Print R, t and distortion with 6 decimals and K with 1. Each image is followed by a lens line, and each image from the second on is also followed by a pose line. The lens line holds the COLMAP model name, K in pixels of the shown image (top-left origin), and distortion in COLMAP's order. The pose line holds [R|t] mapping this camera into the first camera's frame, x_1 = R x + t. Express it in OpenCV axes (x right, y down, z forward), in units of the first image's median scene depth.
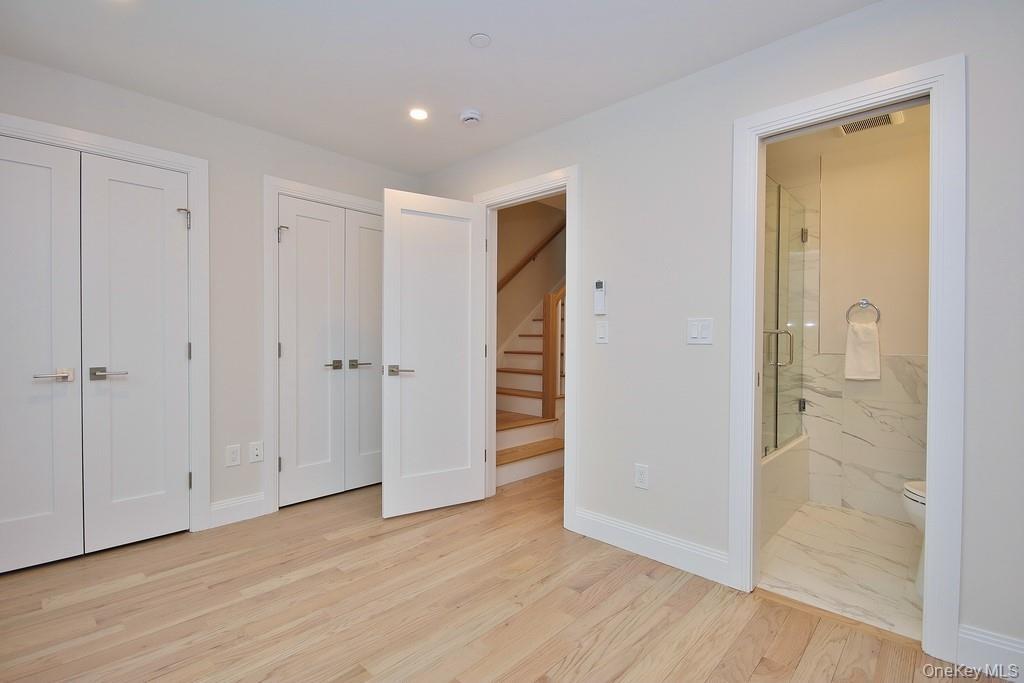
lens RADIAL K [[466.9, 0, 514.6], [0, 466.9, 343.0], [0, 0, 1]] dist [-0.010869, -0.000538]
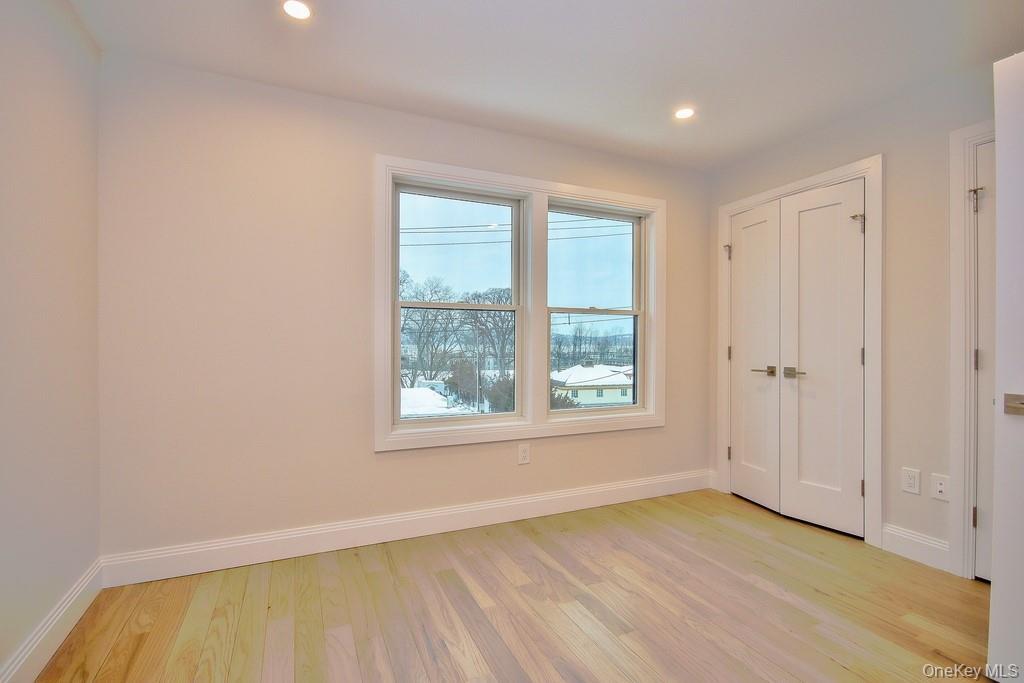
lens RADIAL K [[466.9, 0, 514.6], [0, 466.9, 343.0], [0, 0, 1]] dist [-0.010869, -0.000538]
pose [[-0.373036, -0.006660, -0.927793, 0.612004], [-0.015532, 0.999879, -0.000933, 0.000626], [0.927687, 0.014062, -0.373095, 0.846072]]
